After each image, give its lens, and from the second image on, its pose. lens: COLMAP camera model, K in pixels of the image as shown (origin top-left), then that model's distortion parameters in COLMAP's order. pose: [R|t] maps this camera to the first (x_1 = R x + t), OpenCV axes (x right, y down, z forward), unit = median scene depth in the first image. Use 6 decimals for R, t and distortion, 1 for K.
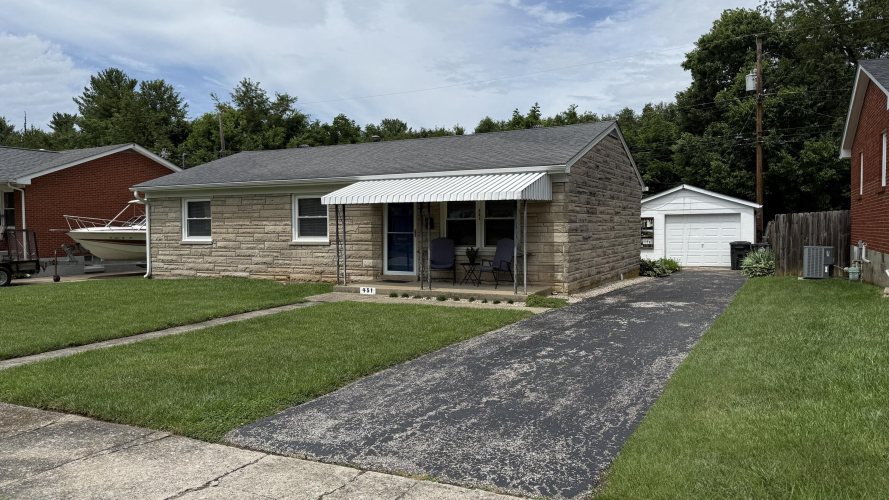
lens RADIAL K [[654.3, 0, 432.2], [0, 654.3, 263.9], [0, 0, 1]] dist [0.045181, -0.017804]
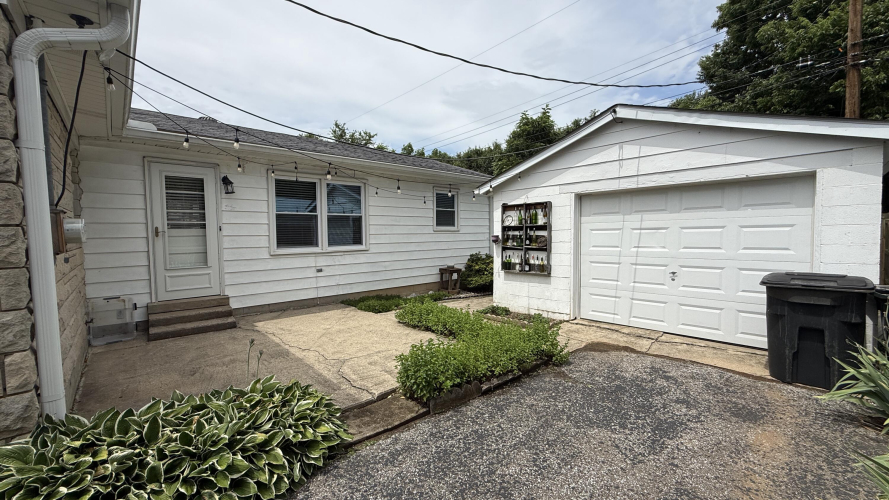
lens RADIAL K [[354.9, 0, 443.0], [0, 354.9, 252.9], [0, 0, 1]] dist [0.002347, 0.000928]
pose [[0.940418, 0.017618, -0.339563, 0.383249], [-0.015573, 0.999840, 0.008748, -0.042288], [0.339663, -0.002939, 0.940543, 0.832639]]
